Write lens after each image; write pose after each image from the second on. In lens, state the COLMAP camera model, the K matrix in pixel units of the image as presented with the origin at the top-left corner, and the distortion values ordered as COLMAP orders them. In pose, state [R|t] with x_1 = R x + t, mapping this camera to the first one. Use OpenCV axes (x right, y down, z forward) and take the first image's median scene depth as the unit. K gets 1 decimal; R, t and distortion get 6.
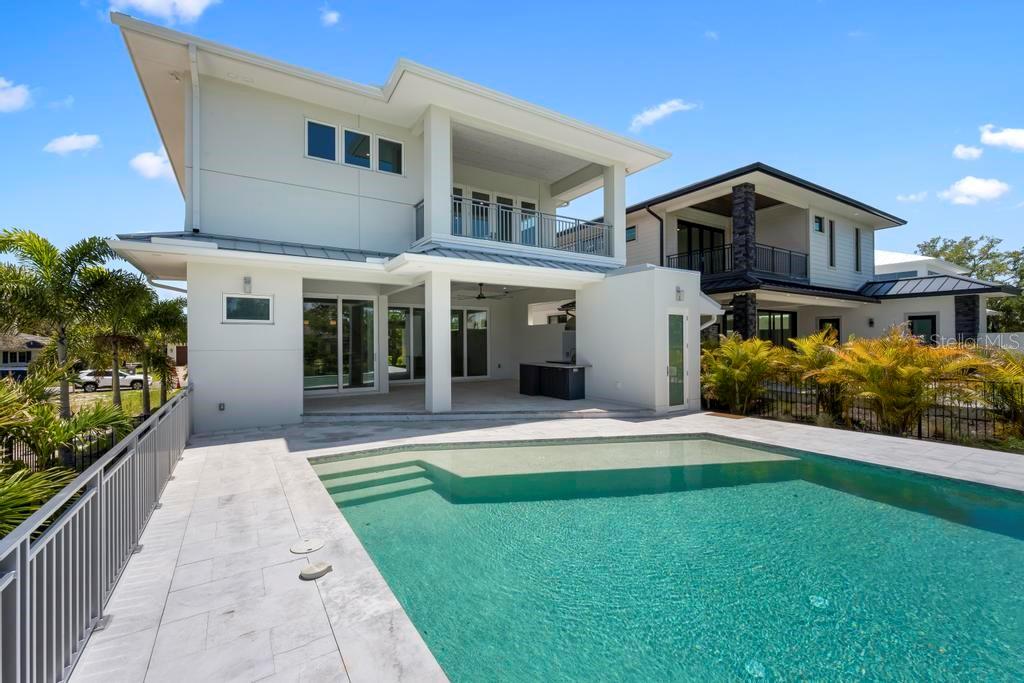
lens RADIAL K [[431.6, 0, 508.5], [0, 431.6, 340.9], [0, 0, 1]] dist [-0.006947, 0.000639]
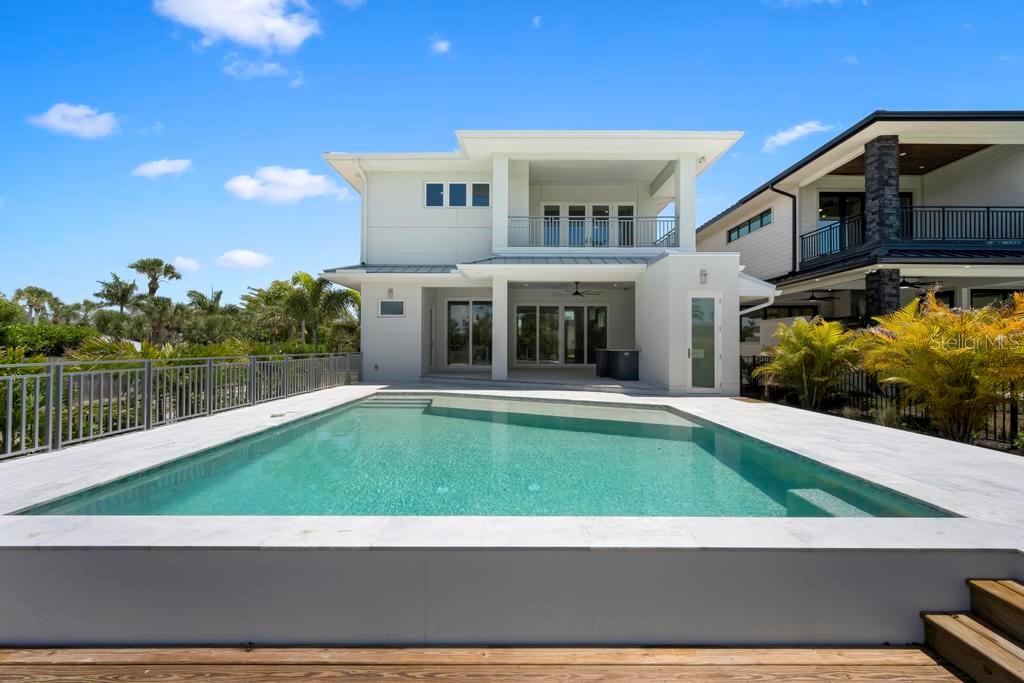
lens RADIAL K [[400.5, 0, 513.2], [0, 400.5, 341.6], [0, 0, 1]] dist [-0.002834, -0.001385]
pose [[0.845011, 0.003280, -0.534738, 0.522151], [-0.006558, 0.999970, -0.004229, 0.048526], [0.534708, 0.007081, 0.845007, -0.026651]]
